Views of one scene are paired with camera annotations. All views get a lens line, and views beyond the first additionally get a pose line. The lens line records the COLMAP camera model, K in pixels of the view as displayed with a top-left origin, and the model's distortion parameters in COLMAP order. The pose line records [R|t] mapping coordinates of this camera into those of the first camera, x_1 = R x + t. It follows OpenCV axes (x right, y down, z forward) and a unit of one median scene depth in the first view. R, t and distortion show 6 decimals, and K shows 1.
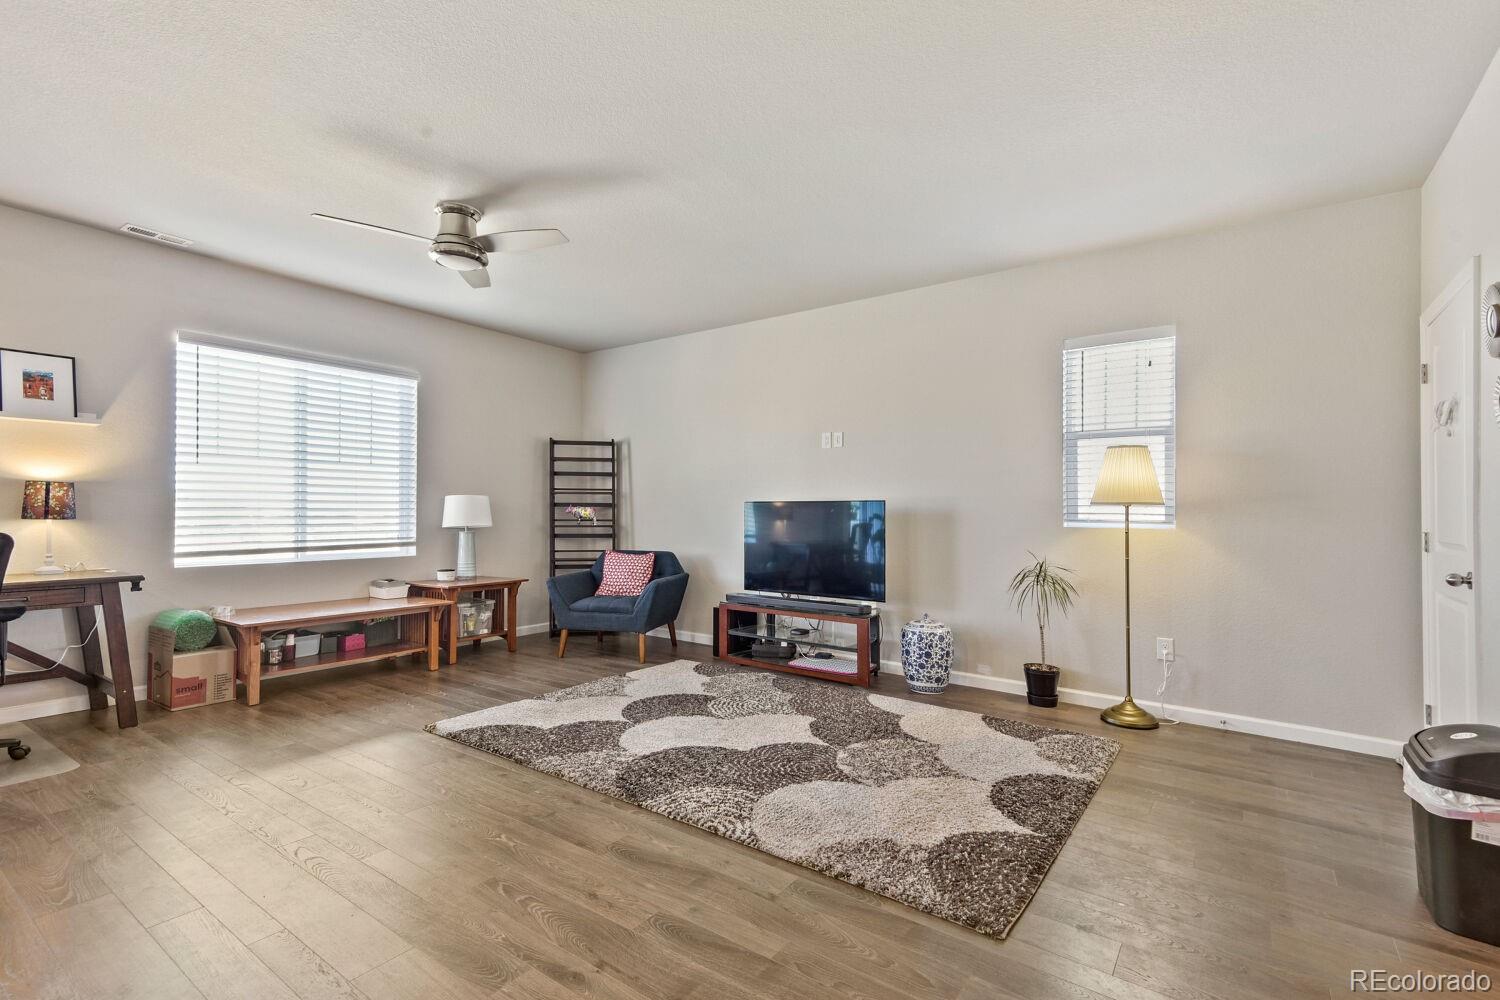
lens RADIAL K [[698.1, 0, 750.0], [0, 698.1, 500.0], [0, 0, 1]] dist [0.045044, 0.000055]
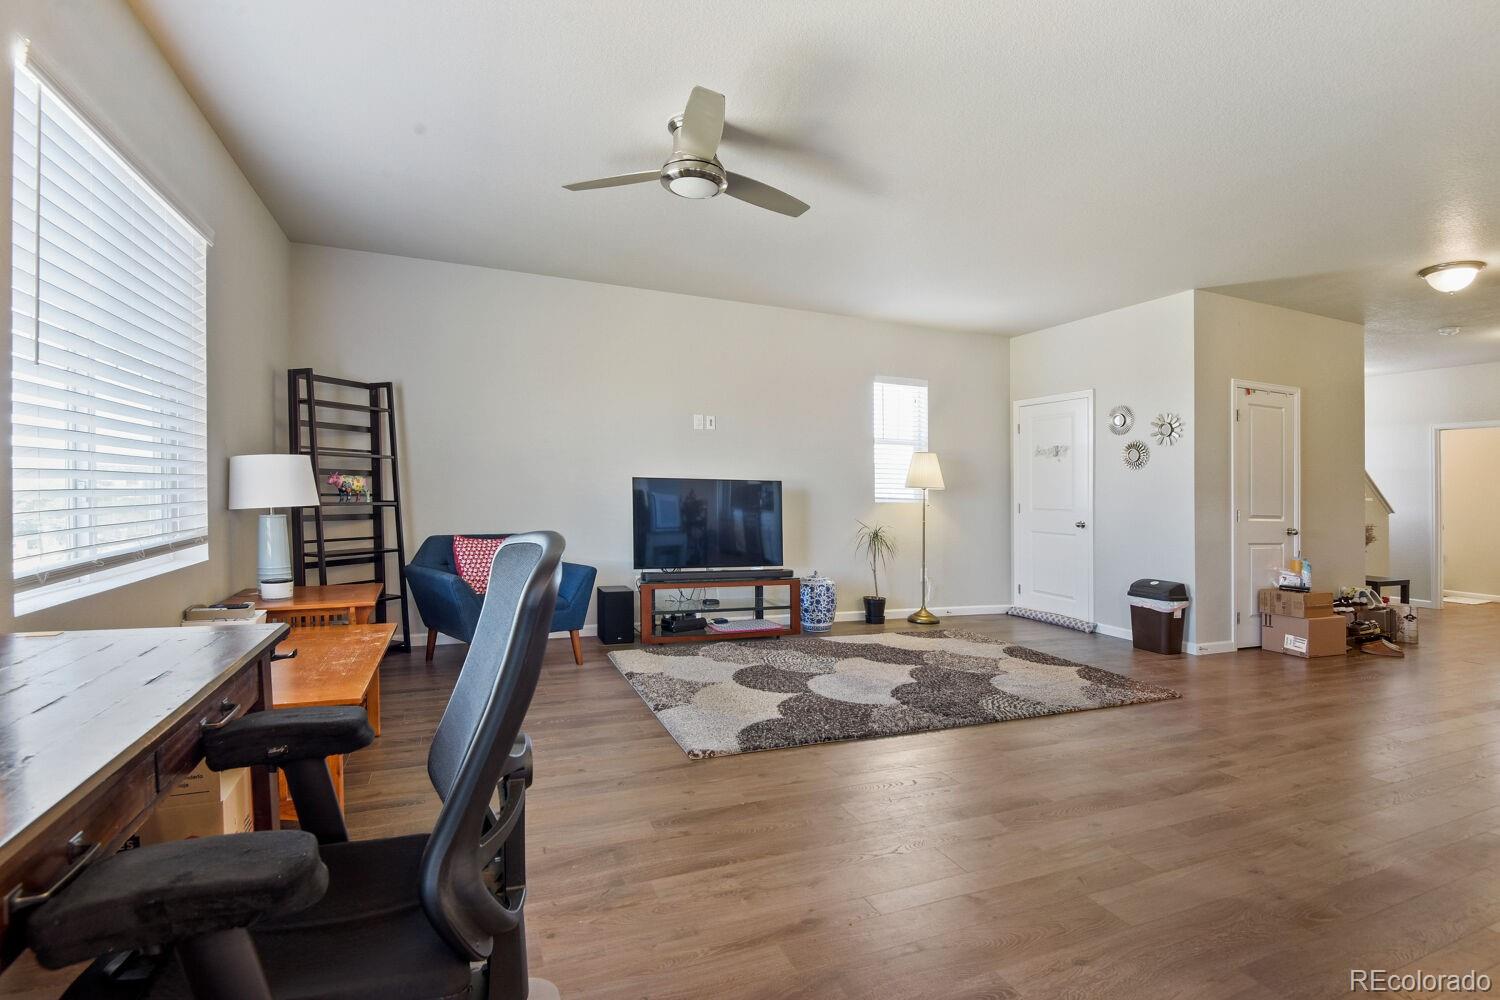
lens RADIAL K [[692.1, 0, 788.9], [0, 692.1, 495.4], [0, 0, 1]] dist [0.031985, -0.025451]
pose [[0.500751, 0.002881, 0.865587, -0.896340], [-0.036660, 0.999168, 0.017883, 0.001898], [-0.864815, -0.040688, 0.500440, 0.423671]]
